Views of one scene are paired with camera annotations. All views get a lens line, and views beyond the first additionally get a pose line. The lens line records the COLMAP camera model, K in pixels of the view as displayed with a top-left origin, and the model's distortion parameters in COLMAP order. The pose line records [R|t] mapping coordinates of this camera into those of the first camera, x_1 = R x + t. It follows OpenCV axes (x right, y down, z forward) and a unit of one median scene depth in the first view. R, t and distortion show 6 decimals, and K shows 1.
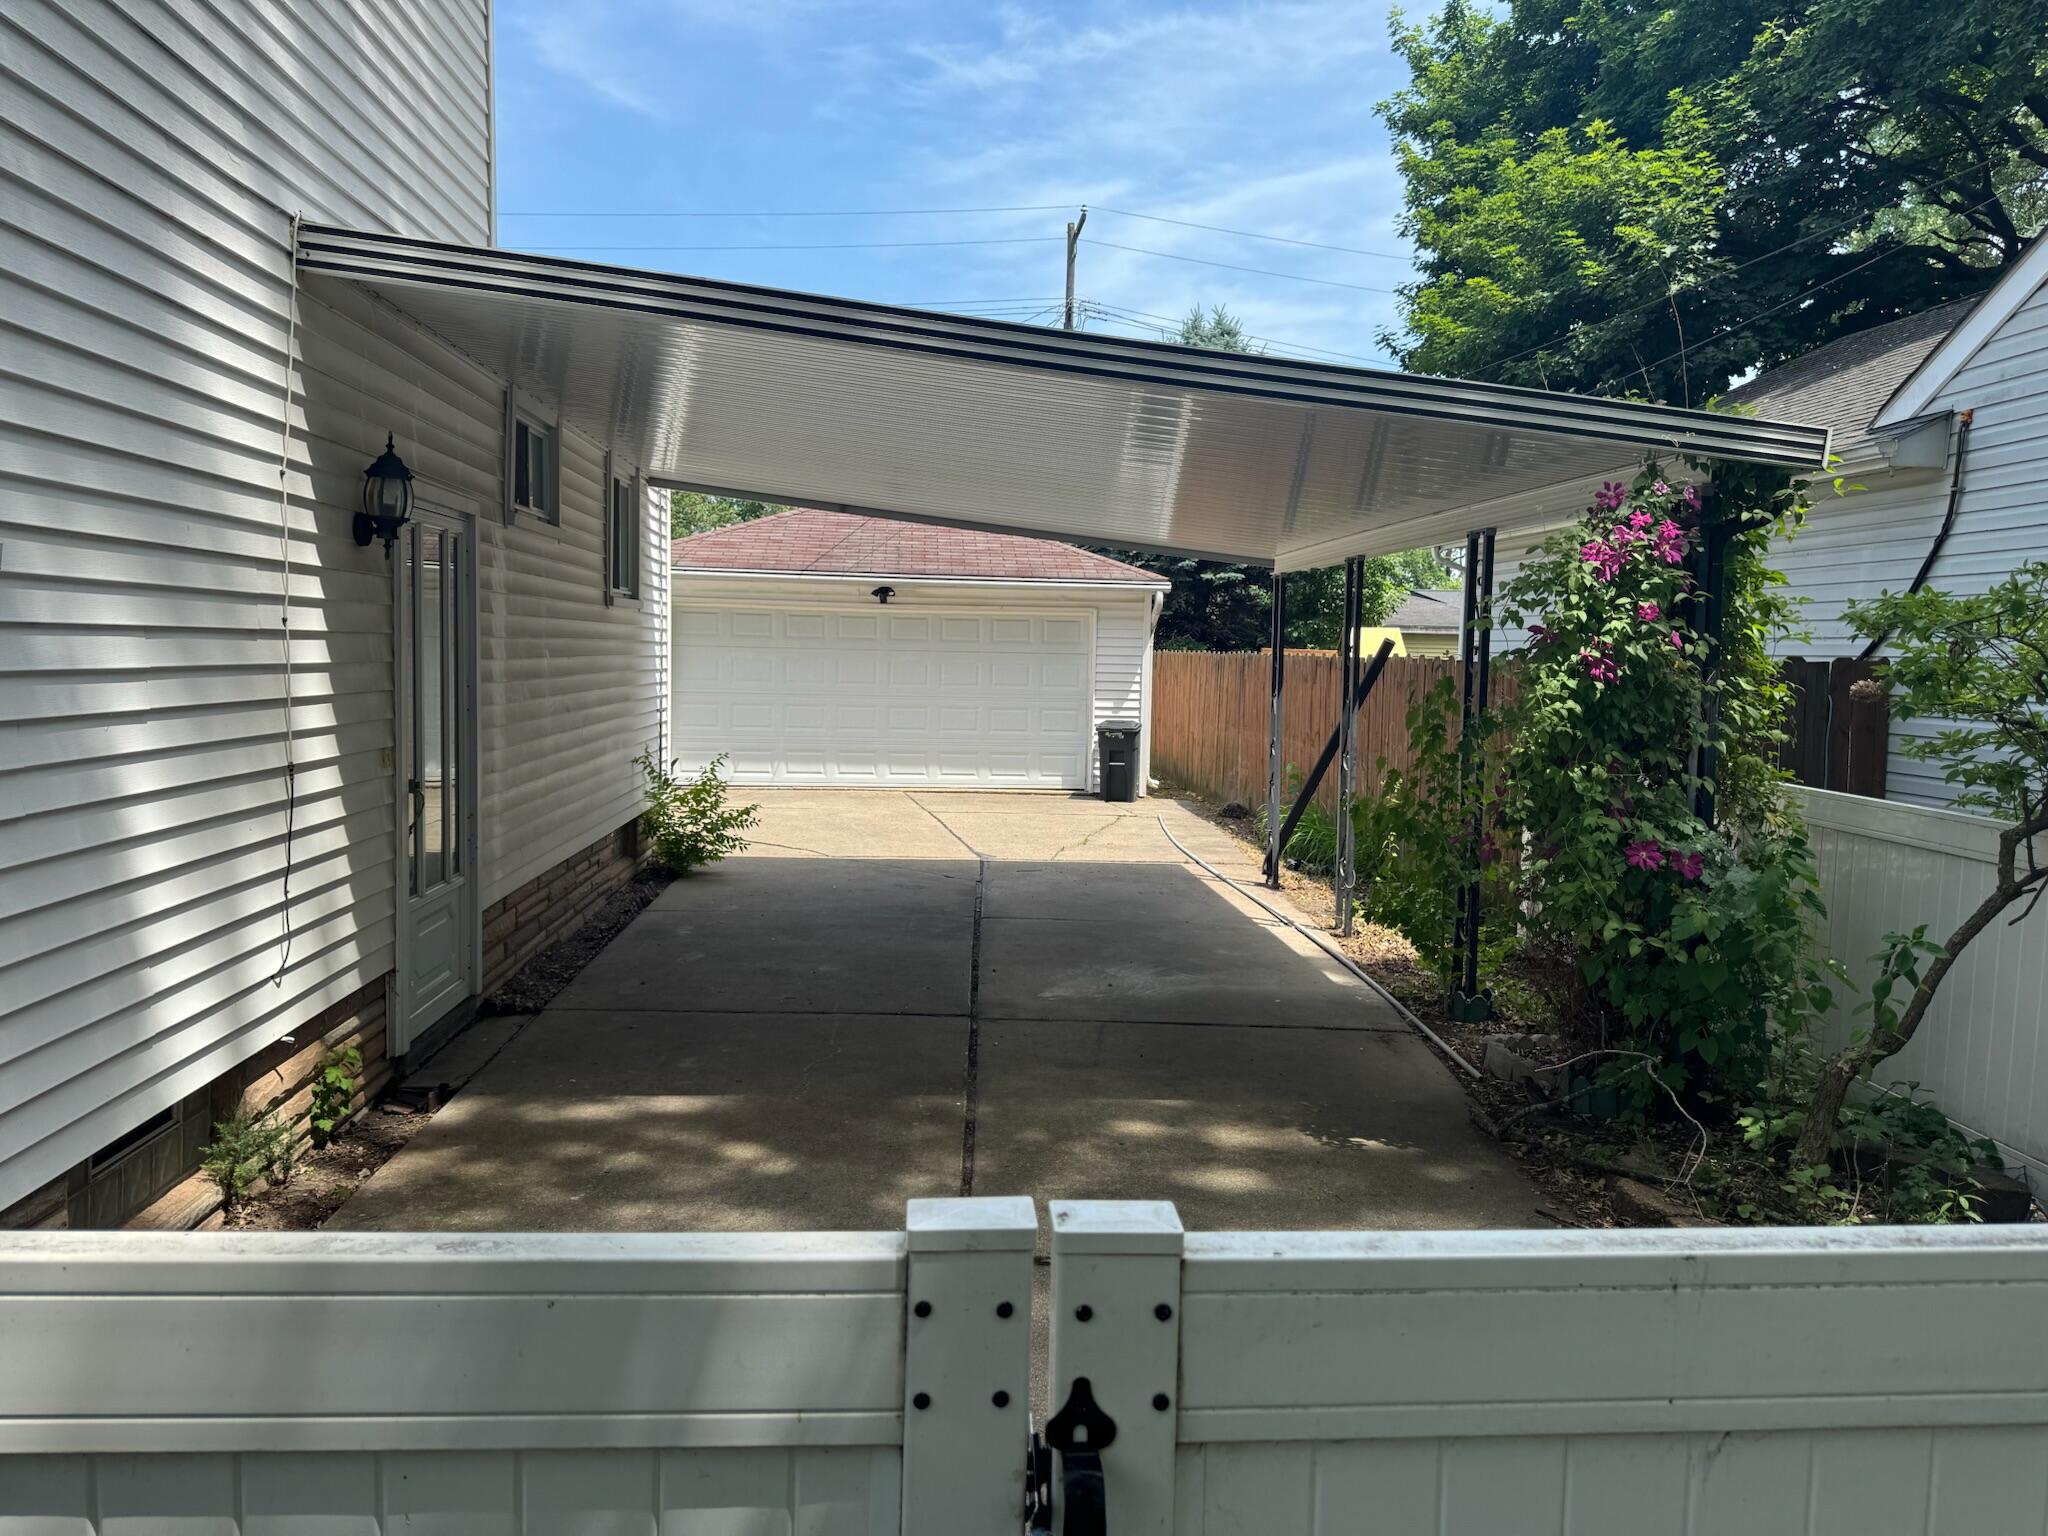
lens RADIAL K [[1424.8, 0, 1025.5], [0, 1424.8, 753.1], [0, 0, 1]] dist [0.045889, -0.036769]
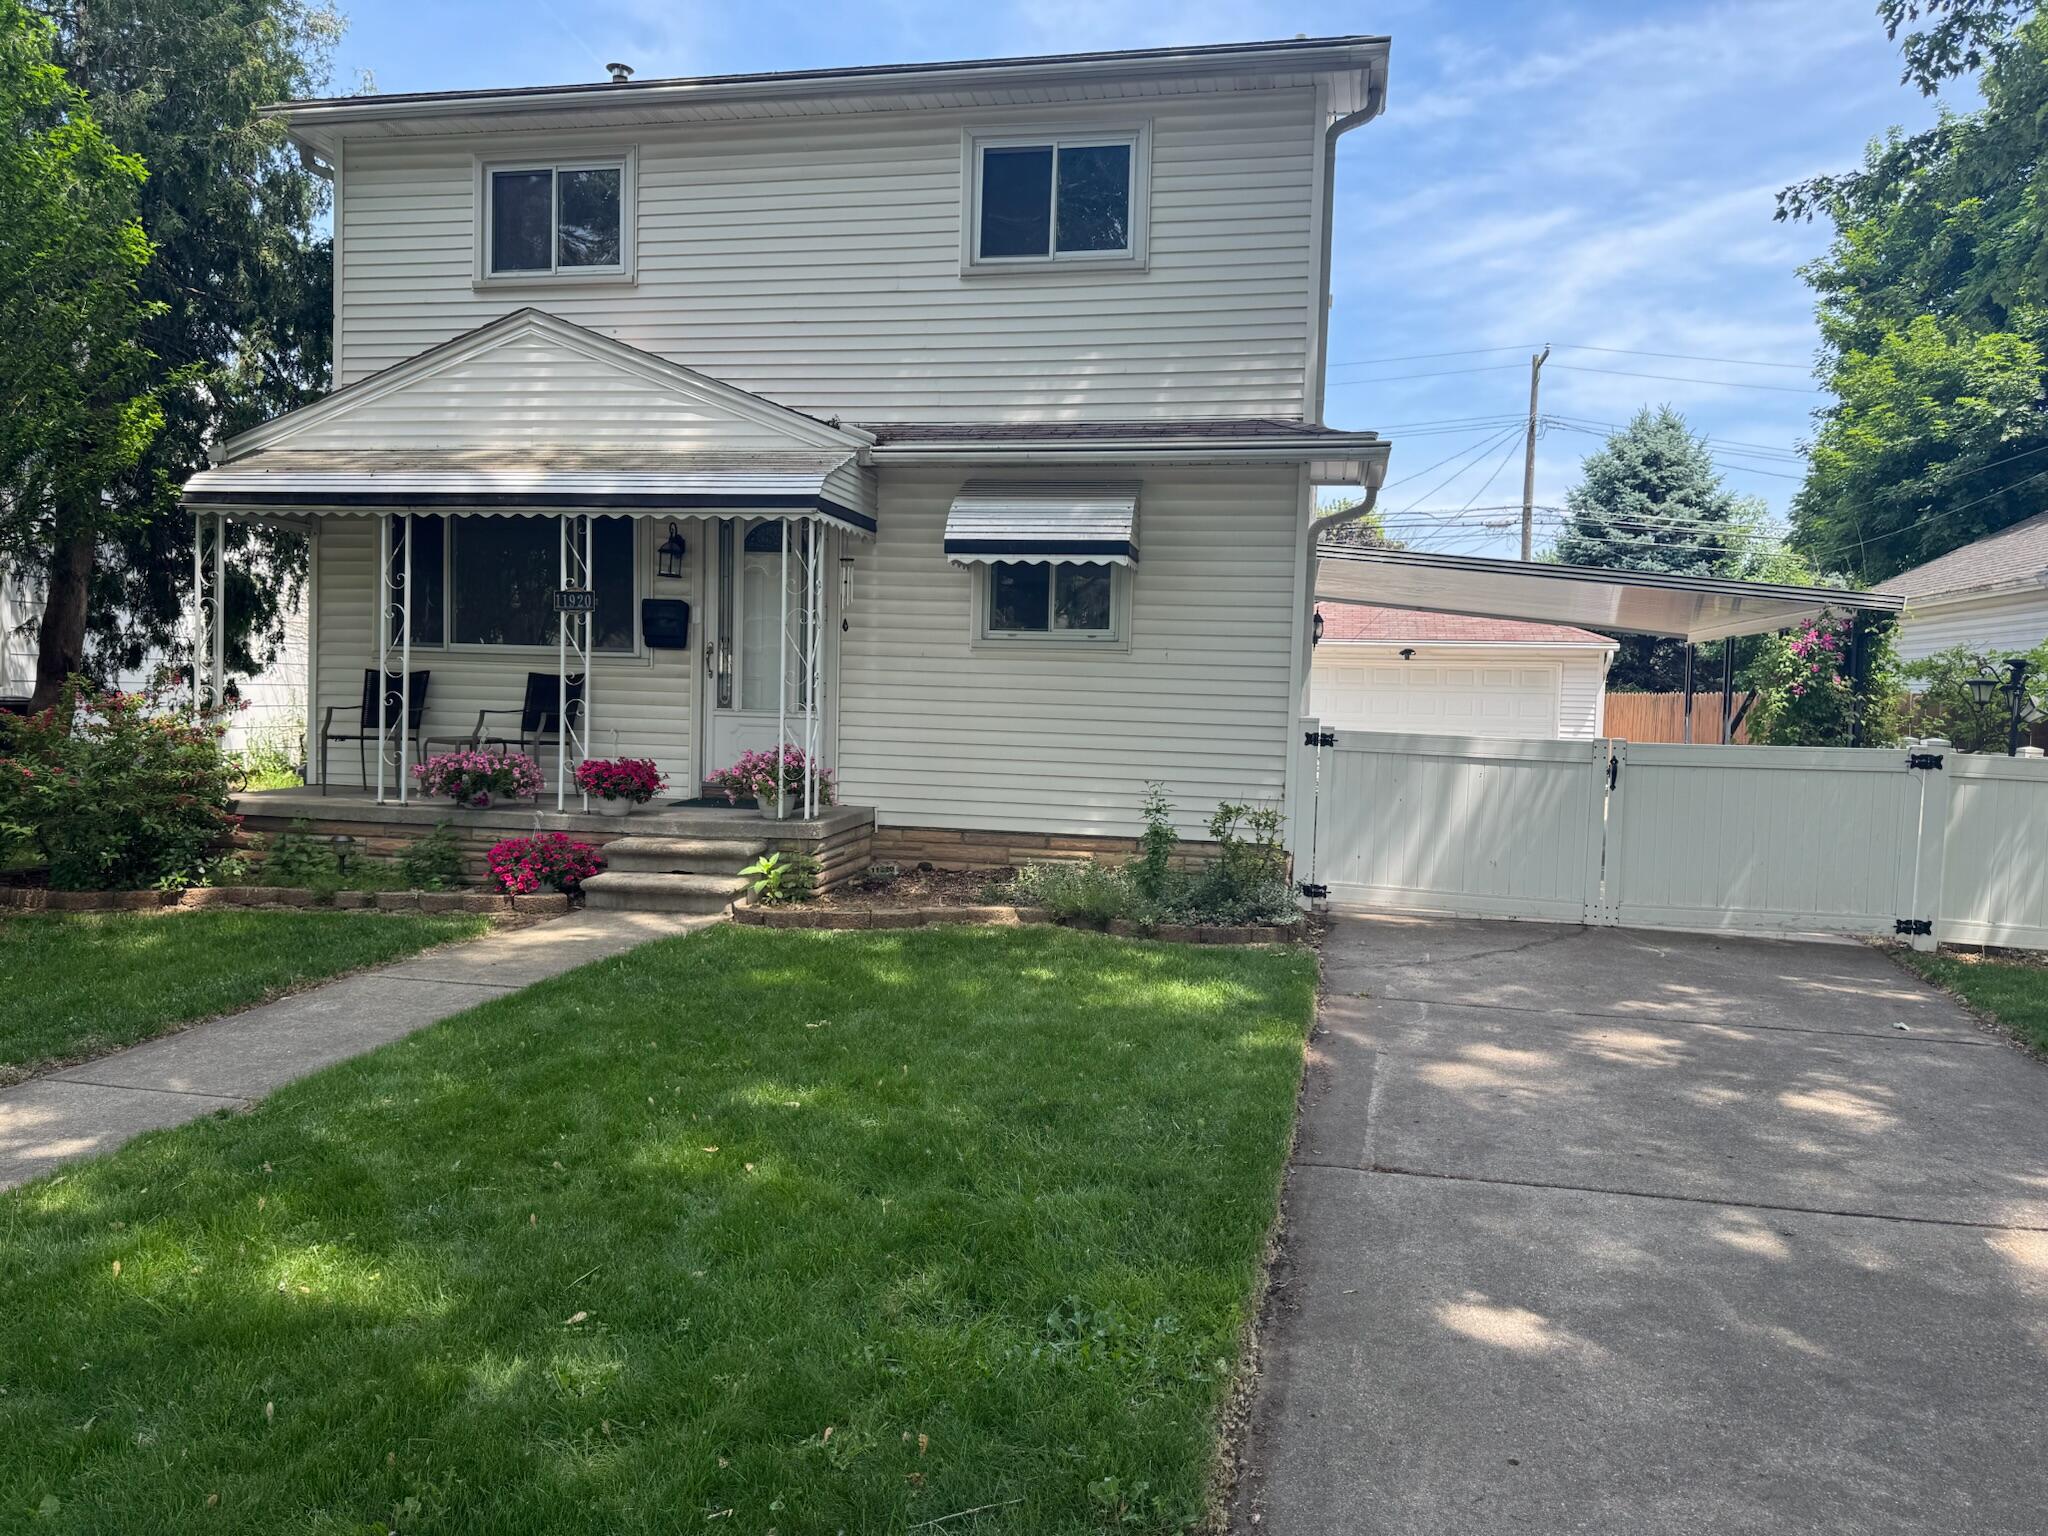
lens RADIAL K [[1424.8, 0, 1033.1], [0, 1424.8, 762.0], [0, 0, 1]] dist [0.045889, -0.036769]
pose [[0.959984, 0.015404, -0.279632, -0.044308], [-0.023415, 0.999405, -0.025330, 0.036953], [0.279076, 0.030864, 0.959773, -0.411904]]
